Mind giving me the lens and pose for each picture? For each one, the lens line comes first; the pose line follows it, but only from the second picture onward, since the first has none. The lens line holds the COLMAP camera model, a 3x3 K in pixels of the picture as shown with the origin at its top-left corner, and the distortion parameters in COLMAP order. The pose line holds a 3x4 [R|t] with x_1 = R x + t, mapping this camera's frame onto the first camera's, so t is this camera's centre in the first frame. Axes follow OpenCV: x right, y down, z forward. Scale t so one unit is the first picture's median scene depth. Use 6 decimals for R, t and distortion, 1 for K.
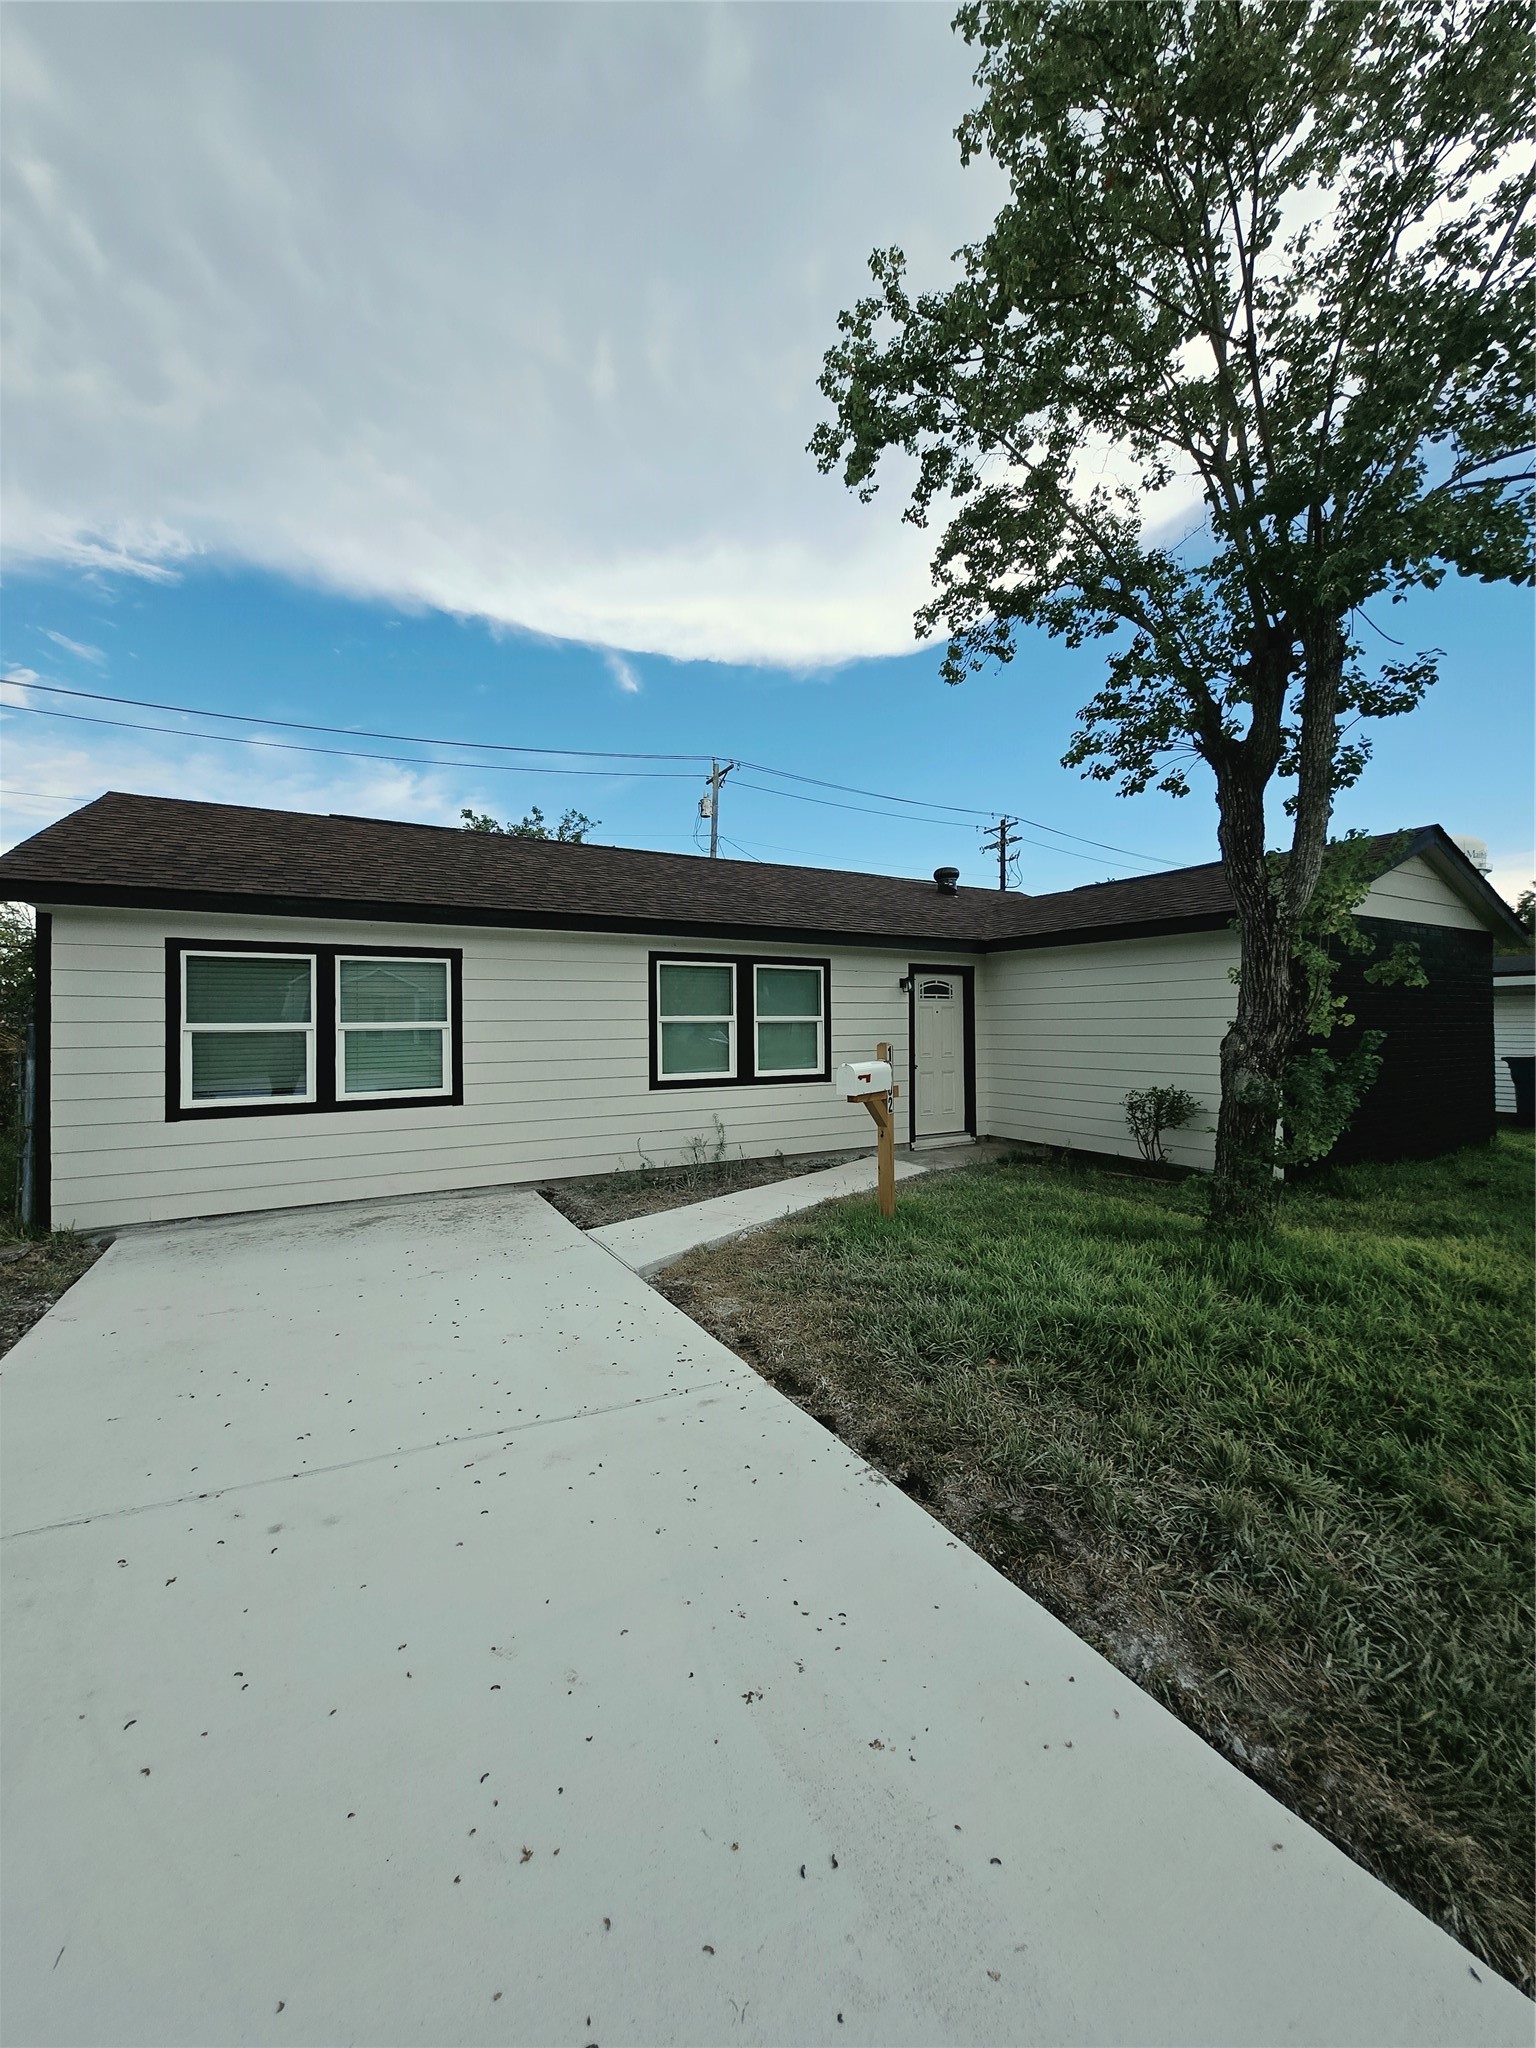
lens RADIAL K [[810.2, 0, 764.4], [0, 810.2, 1016.4], [0, 0, 1]] dist [-0.001691, -0.000048]
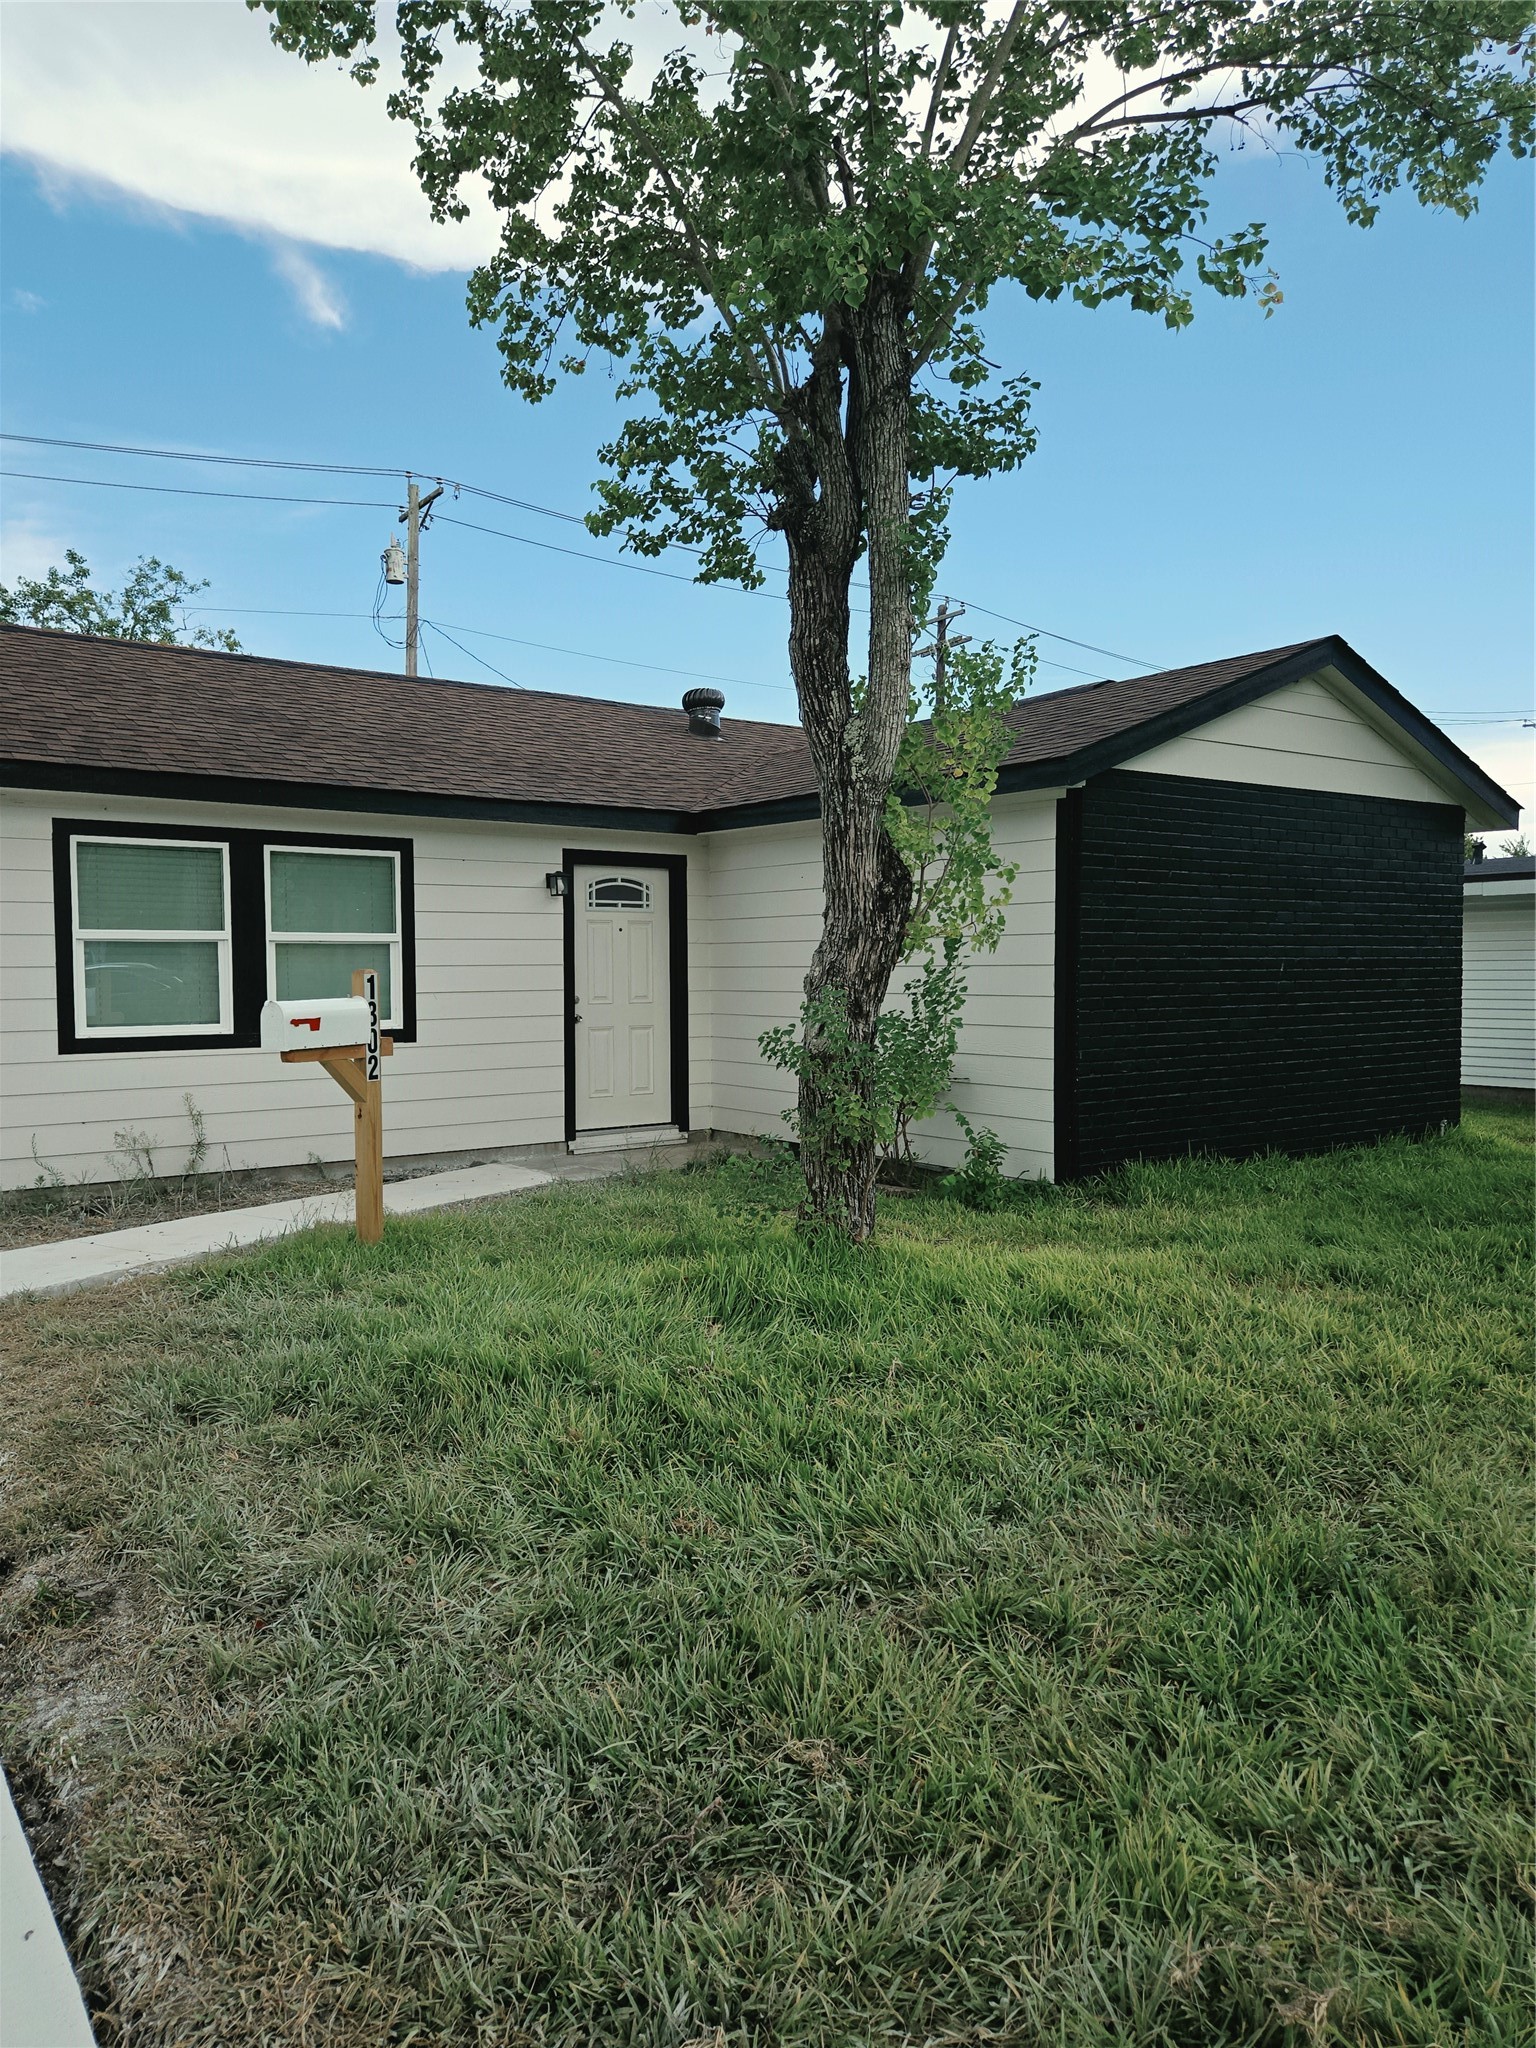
lens RADIAL K [[1437.7, 0, 768.0], [0, 1437.7, 1024.0], [0, 0, 1]] dist [0.110967, -0.104102]
pose [[0.994575, -0.001774, 0.104007, 0.261737], [-0.003514, 0.998711, 0.050643, 0.012766], [-0.103962, -0.050734, 0.993286, -0.118442]]
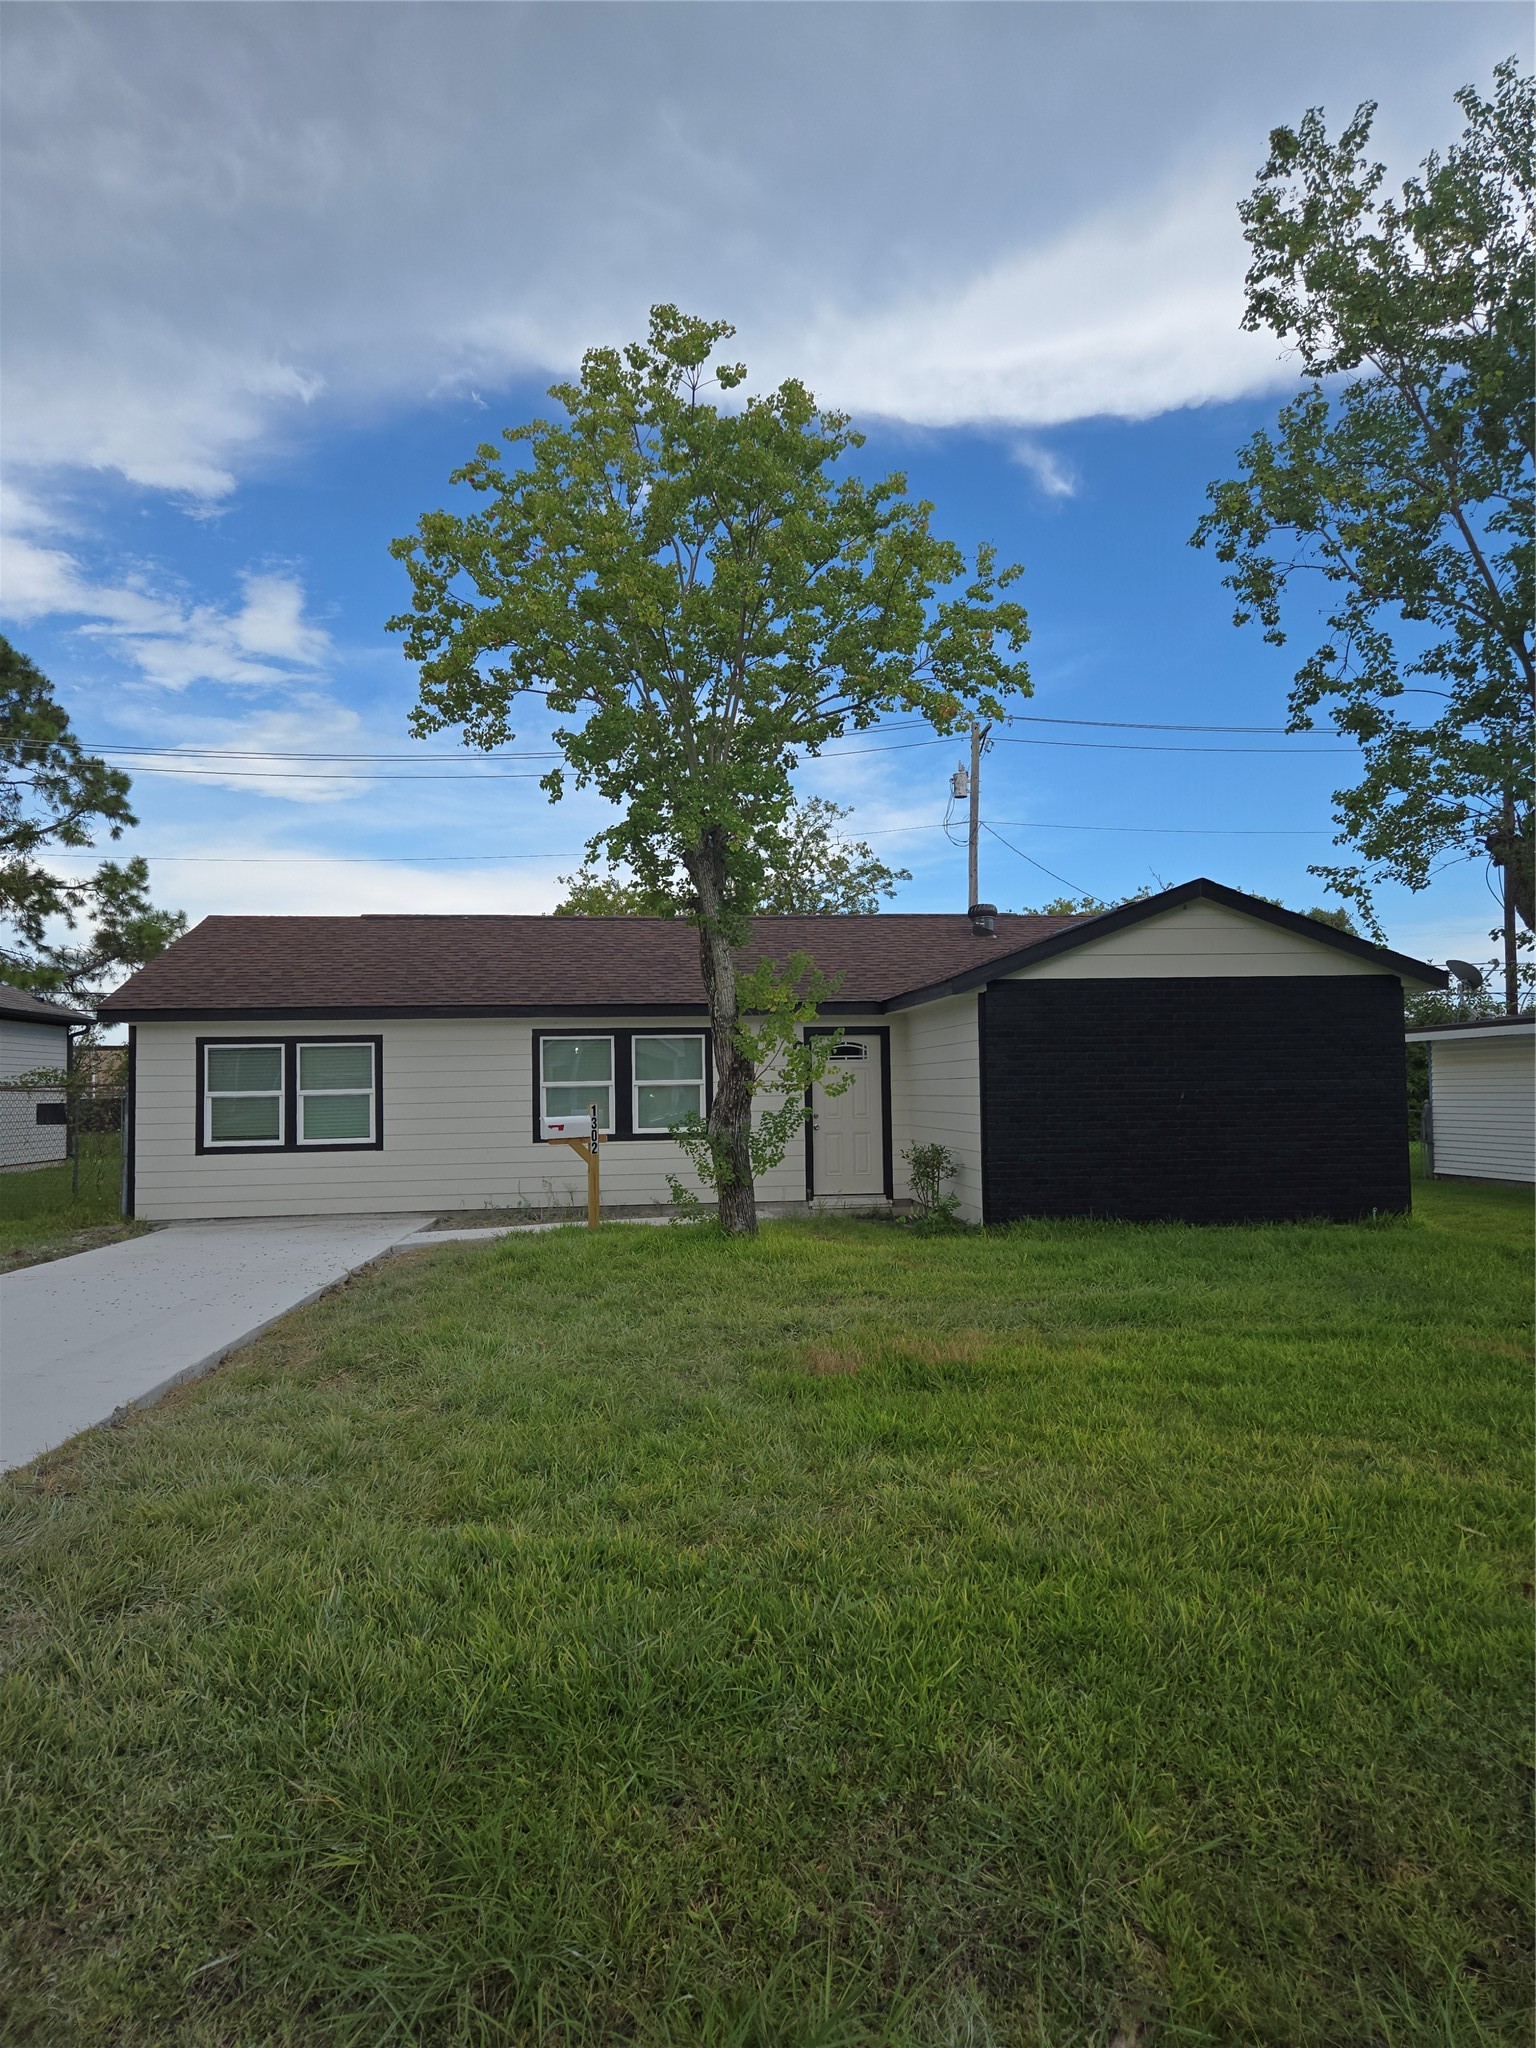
lens RADIAL K [[1437.7, 0, 768.0], [0, 1437.7, 1024.0], [0, 0, 1]] dist [0.110967, -0.104102]
pose [[0.900071, -0.026736, -0.434922, 1.118172], [0.013650, 0.999356, -0.033187, -0.010895], [0.435529, 0.023934, 0.899856, -0.797270]]
